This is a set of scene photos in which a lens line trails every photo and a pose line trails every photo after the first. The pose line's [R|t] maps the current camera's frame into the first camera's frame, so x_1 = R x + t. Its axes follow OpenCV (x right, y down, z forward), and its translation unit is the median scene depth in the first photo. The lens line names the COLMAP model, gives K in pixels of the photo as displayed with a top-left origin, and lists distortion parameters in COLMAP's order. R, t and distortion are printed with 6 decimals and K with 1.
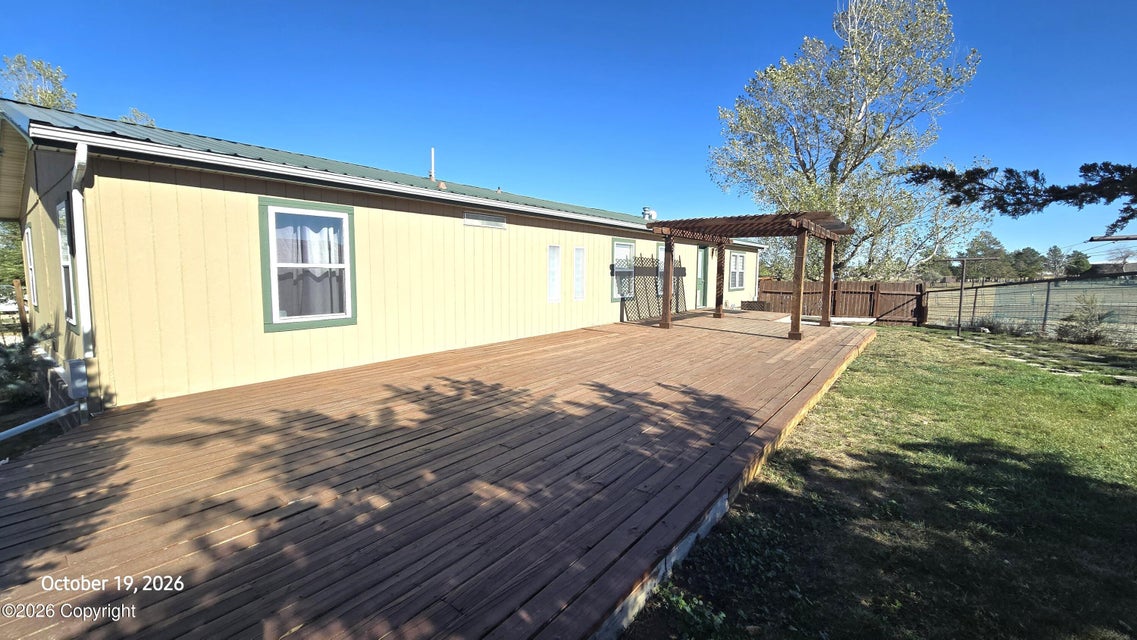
lens RADIAL K [[465.6, 0, 569.5], [0, 465.6, 313.9], [0, 0, 1]] dist [-0.004221, -0.000262]
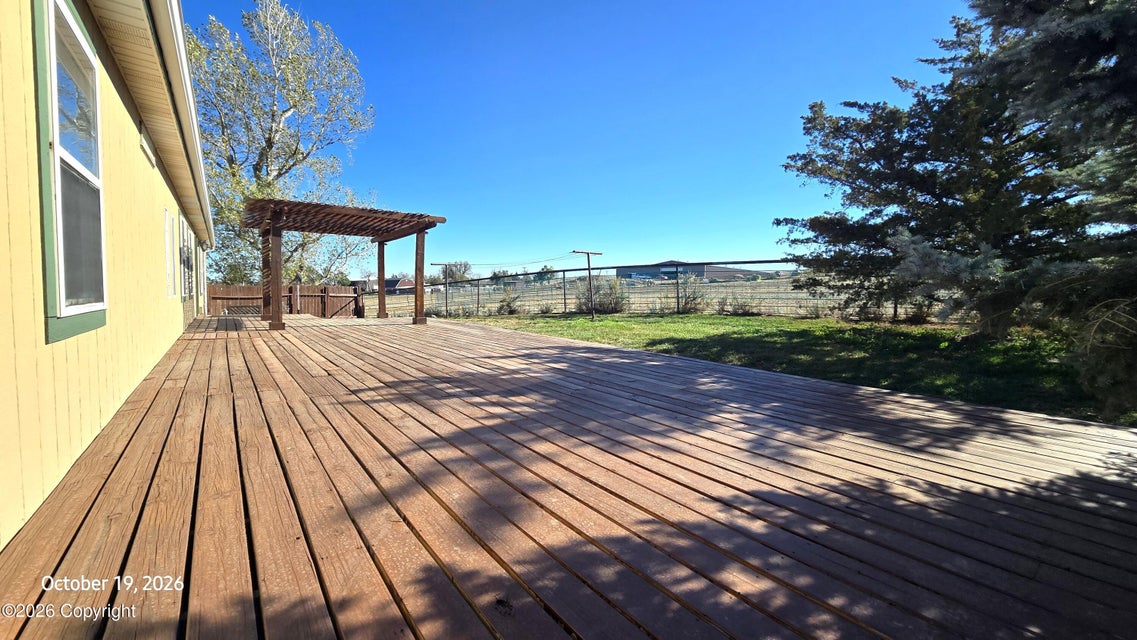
lens RADIAL K [[465.6, 0, 569.5], [0, 465.6, 313.9], [0, 0, 1]] dist [-0.004221, -0.000262]
pose [[0.266045, -0.057832, 0.962224, -1.174451], [0.091450, 0.995211, 0.034530, 0.055638], [-0.959613, 0.078809, 0.270060, 0.736412]]
